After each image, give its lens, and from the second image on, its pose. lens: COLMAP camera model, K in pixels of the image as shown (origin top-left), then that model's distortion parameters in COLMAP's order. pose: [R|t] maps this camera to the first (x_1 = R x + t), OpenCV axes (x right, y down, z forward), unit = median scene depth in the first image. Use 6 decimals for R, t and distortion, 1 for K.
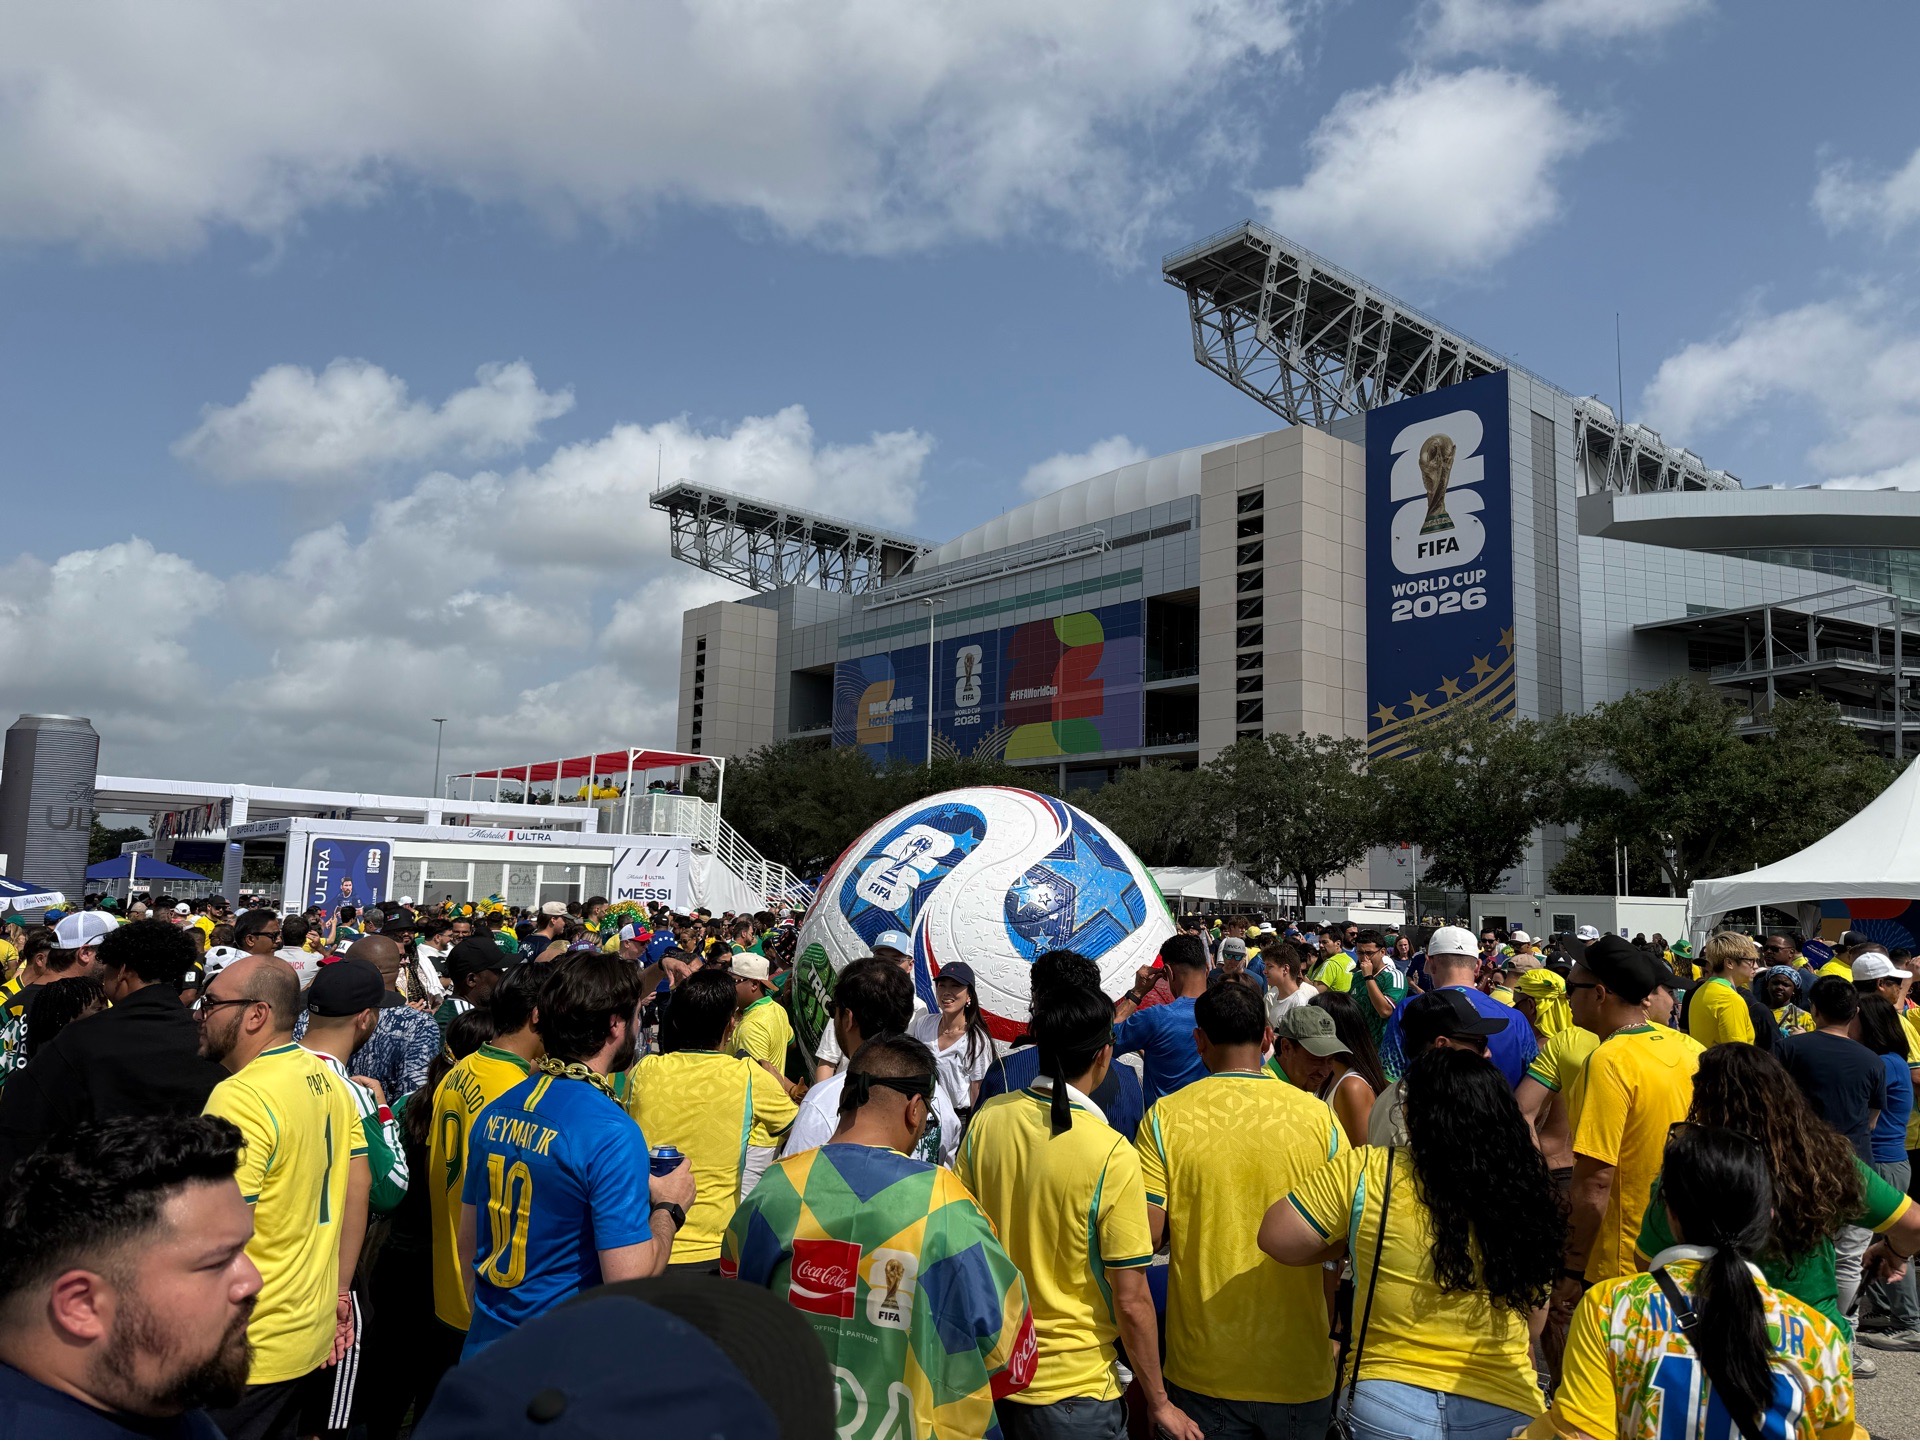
lens RADIAL K [[1354.6, 0, 960.0], [0, 1354.6, 720.5], [0, 0, 1]] dist [0.101070, -0.277696]
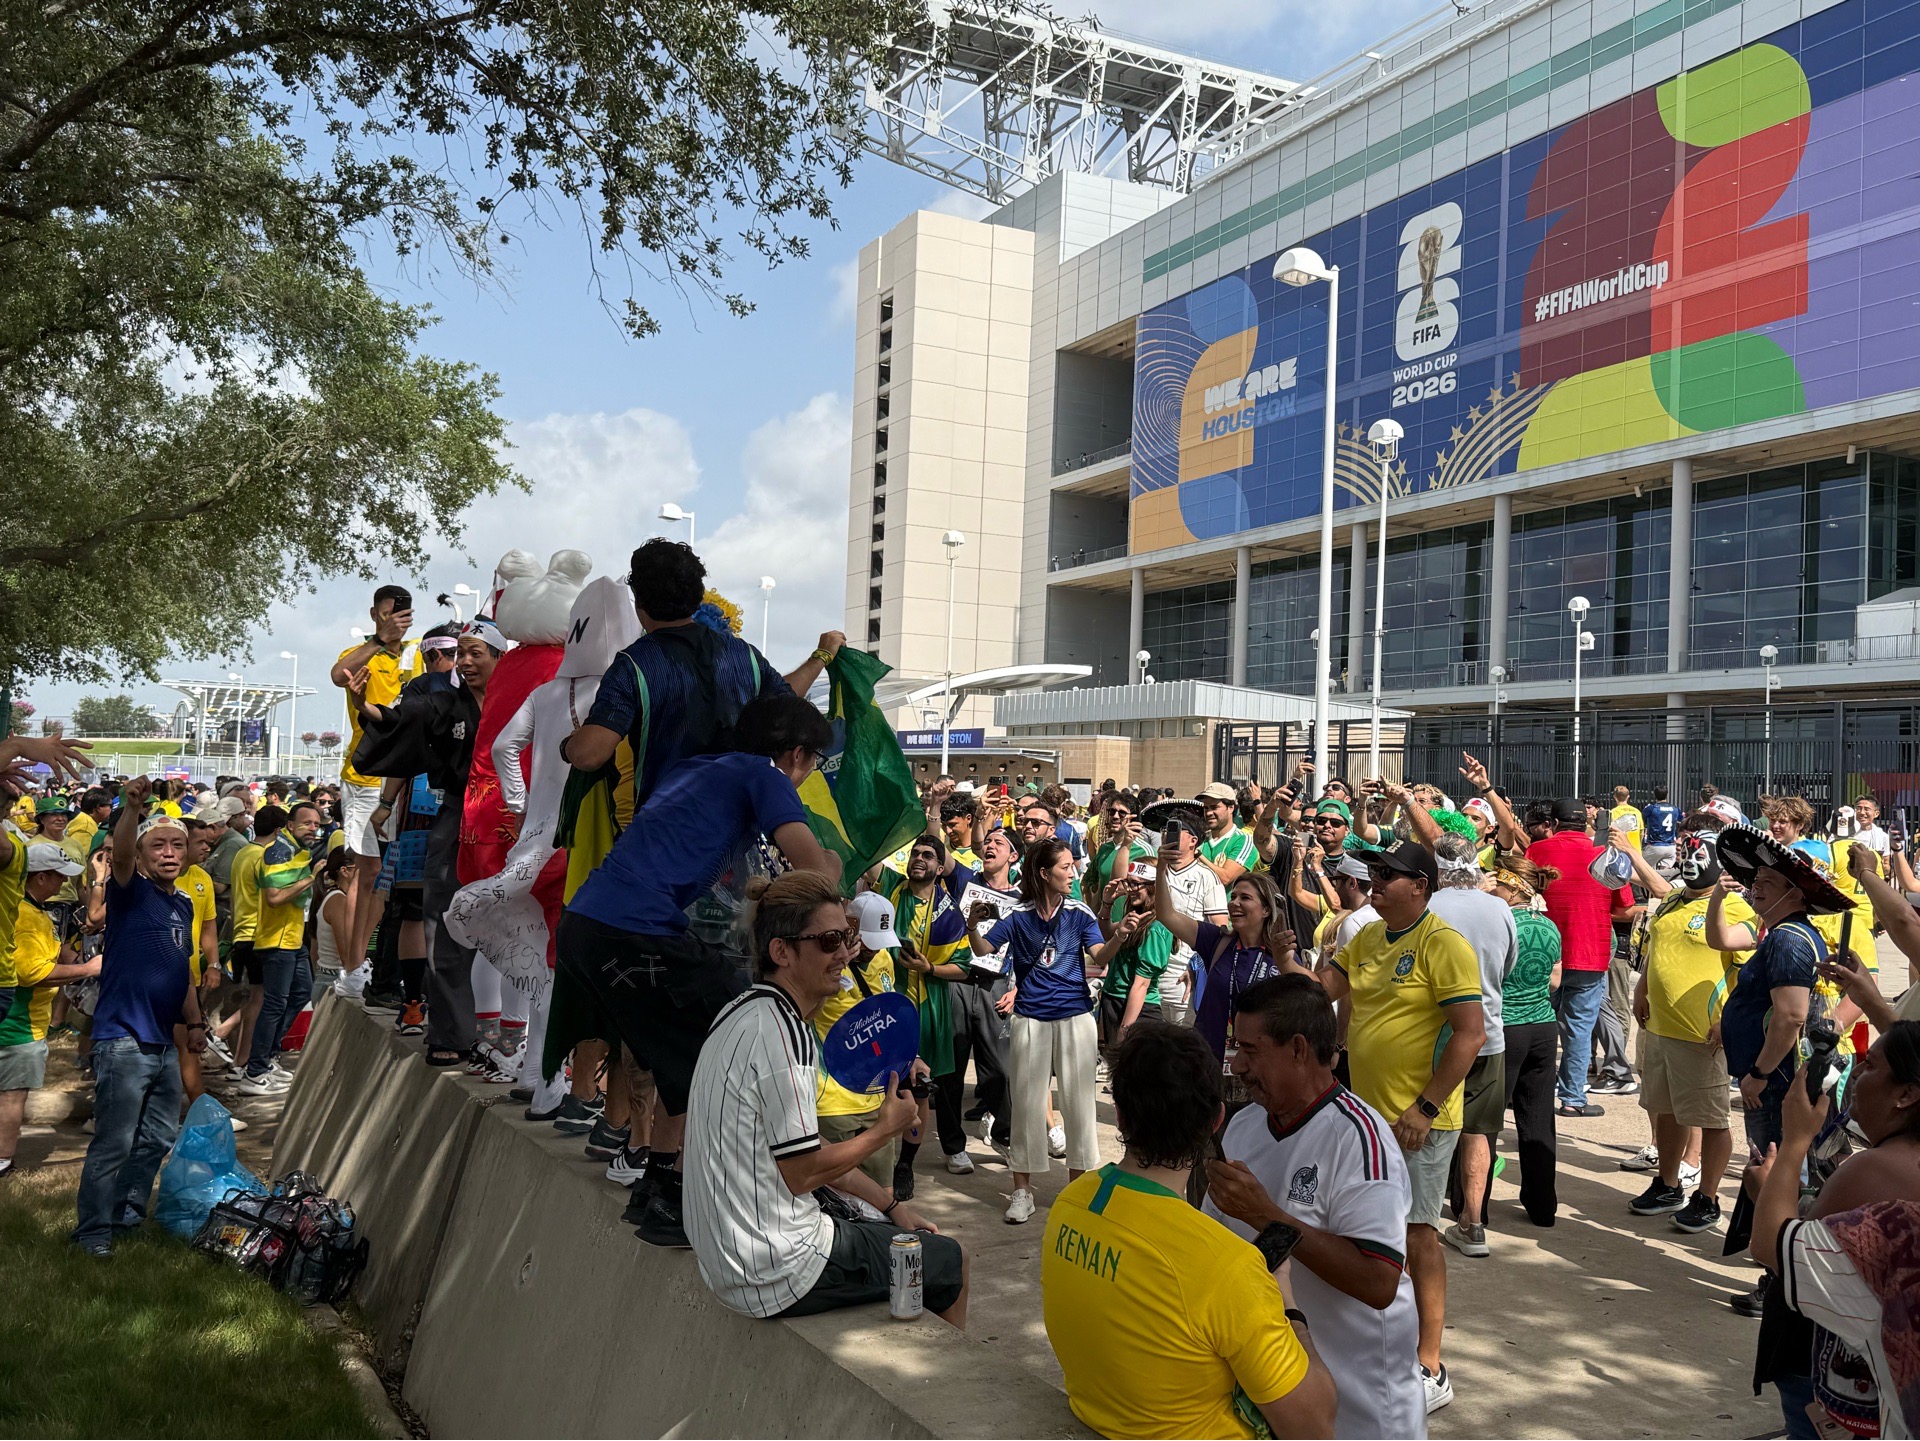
lens RADIAL K [[1821.1, 0, 960.0], [0, 1821.1, 720.5], [0, 0, 1]] dist [0.125353, -0.324140]
pose [[0.969350, 0.004577, -0.245643, 0.008099], [0.014279, 0.997087, 0.074925, 0.072243], [0.245270, -0.076136, 0.966460, 0.517826]]
